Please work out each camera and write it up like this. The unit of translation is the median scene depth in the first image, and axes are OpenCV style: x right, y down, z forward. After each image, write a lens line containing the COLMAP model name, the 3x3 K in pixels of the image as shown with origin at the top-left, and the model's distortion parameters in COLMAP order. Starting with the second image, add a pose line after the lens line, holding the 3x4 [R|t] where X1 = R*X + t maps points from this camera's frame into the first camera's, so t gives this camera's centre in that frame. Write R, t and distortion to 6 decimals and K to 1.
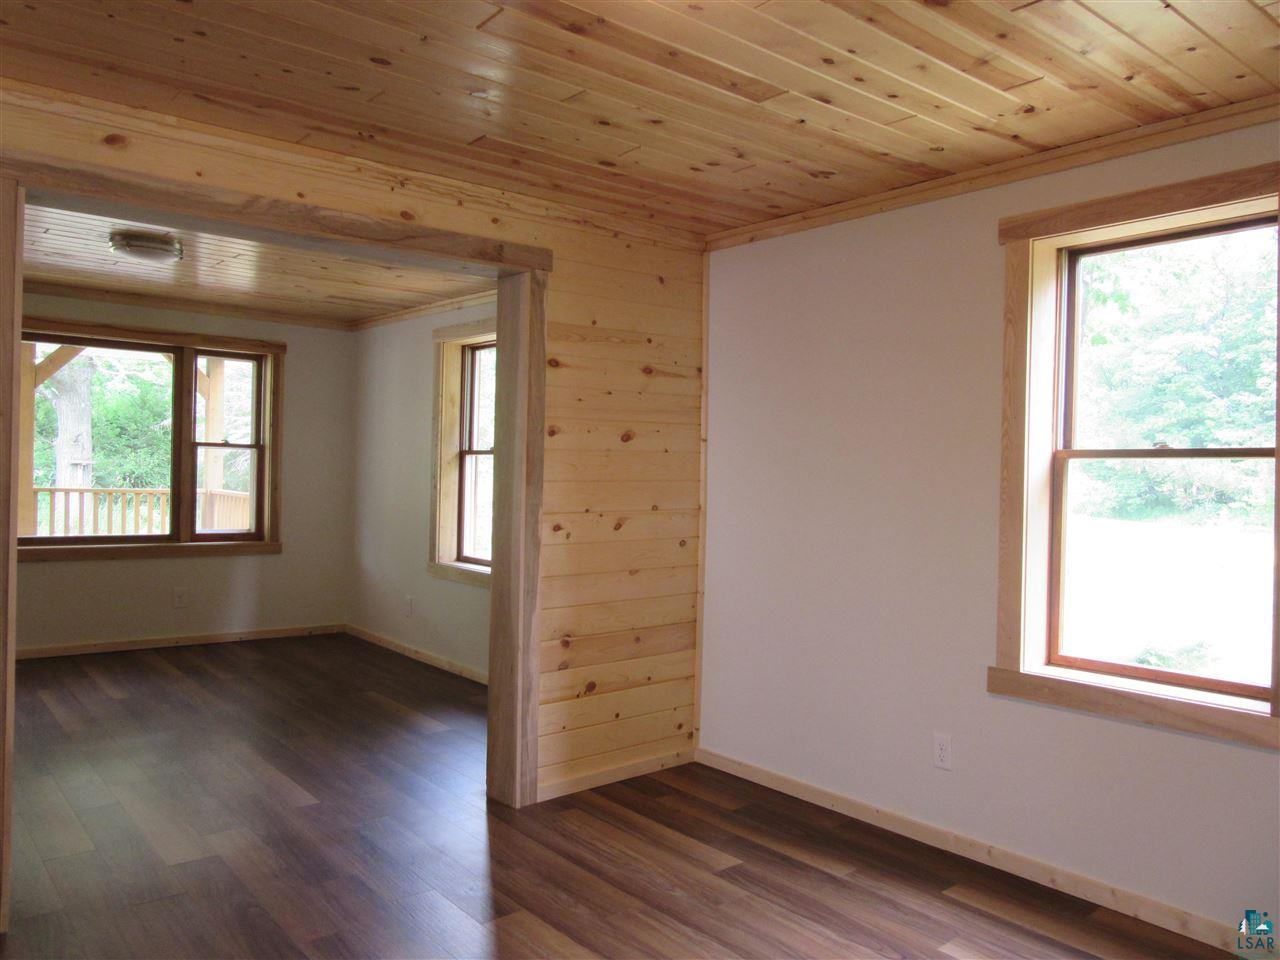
lens RADIAL K [[954.8, 0, 639.6], [0, 954.8, 487.3], [0, 0, 1]] dist [-0.015684, -0.002313]
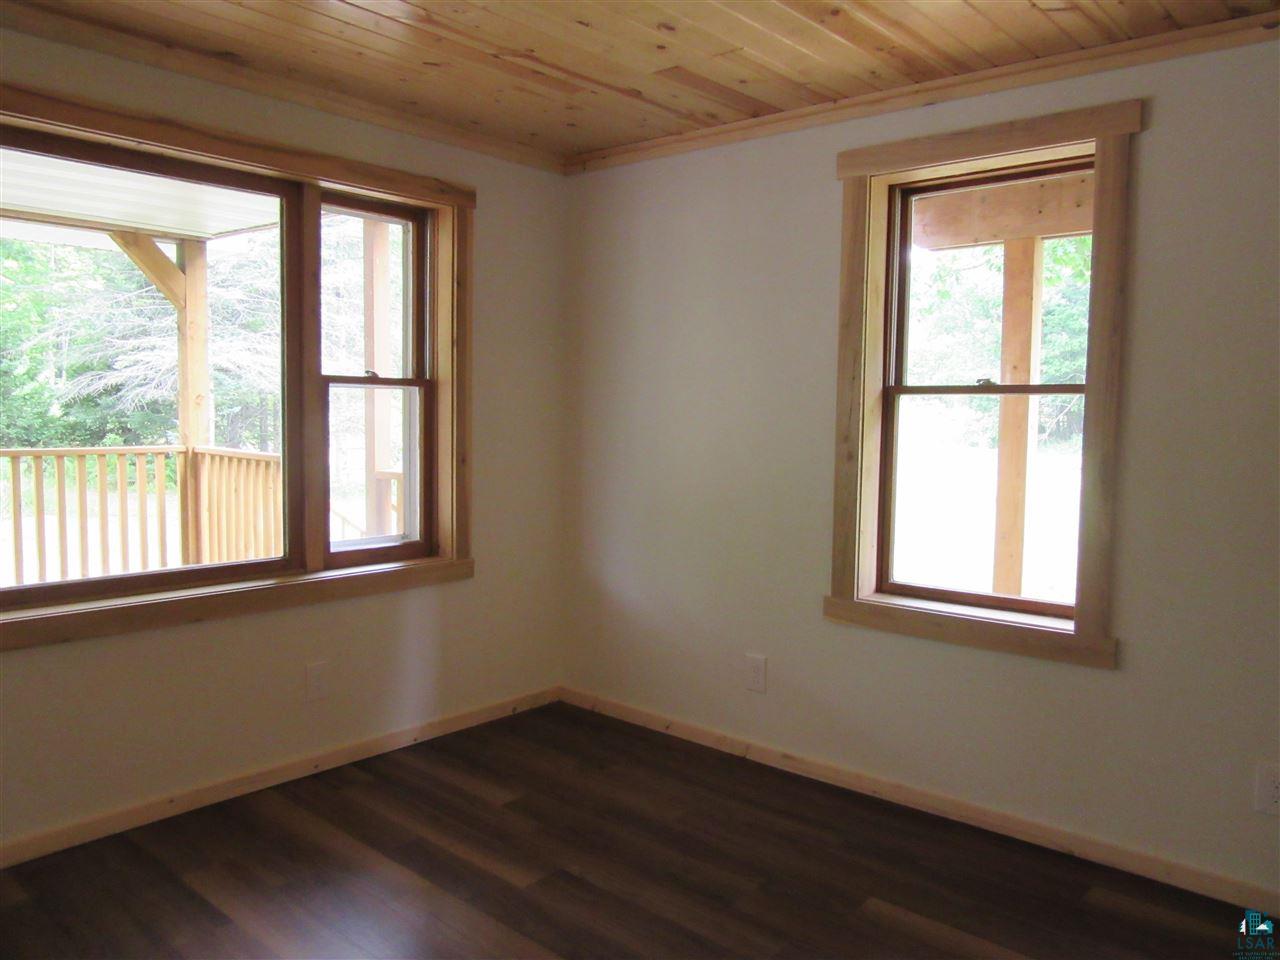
lens RADIAL K [[944.9, 0, 611.4], [0, 944.9, 491.1], [0, 0, 1]] dist [0.022670, -0.000773]
pose [[0.988458, -0.026962, 0.149073, -0.438286], [0.016833, 0.997489, 0.068797, -0.019868], [-0.150554, -0.065494, 0.986430, 0.523174]]
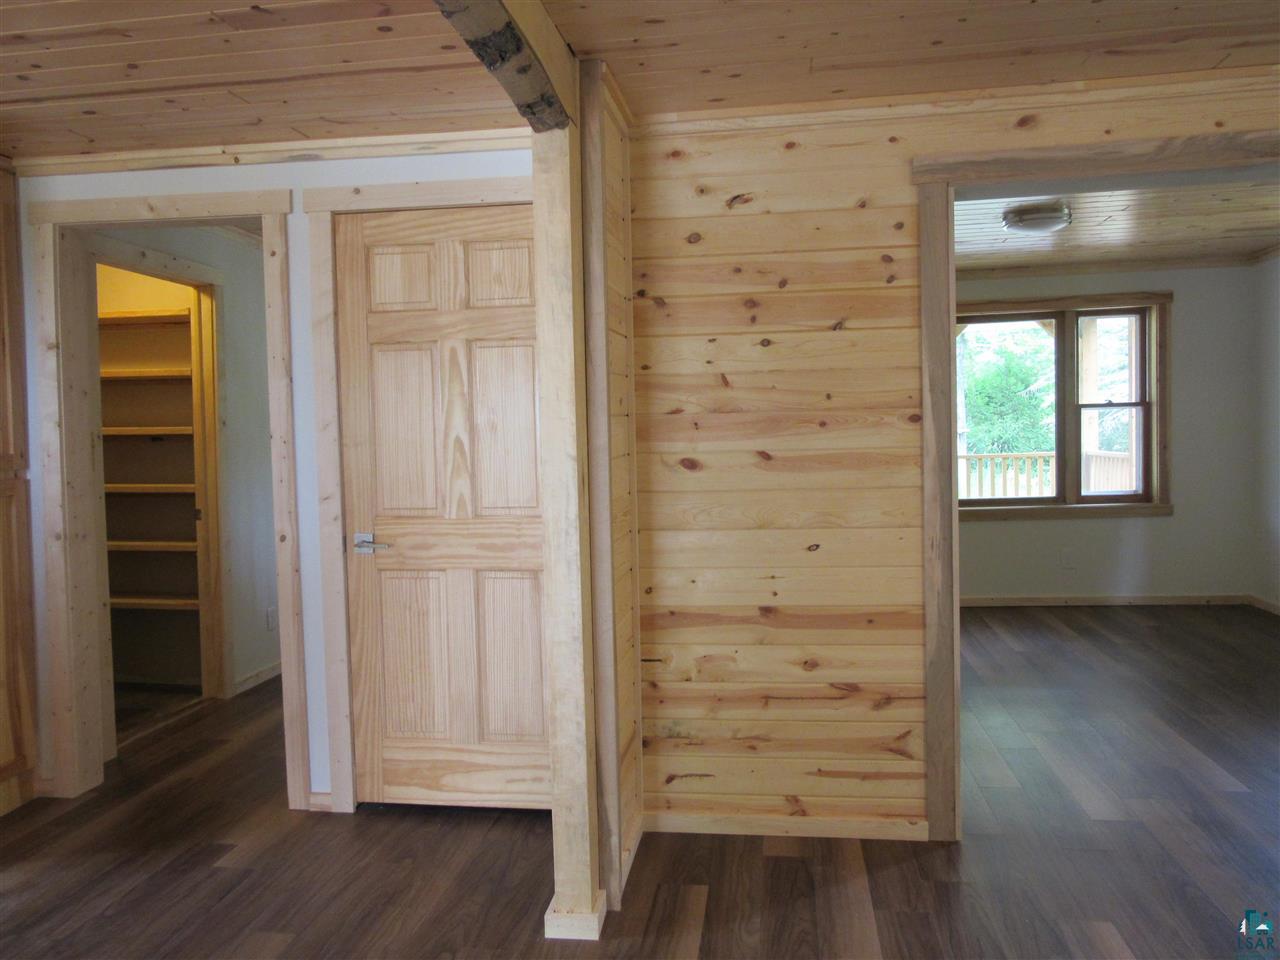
lens RADIAL K [[954.8, 0, 639.6], [0, 954.8, 487.3], [0, 0, 1]] dist [-0.015684, -0.002313]
pose [[0.659605, -0.008349, -0.751566, -0.021944], [0.038660, 0.998992, 0.022832, -0.001094], [0.750617, -0.044116, 0.659263, -0.013992]]
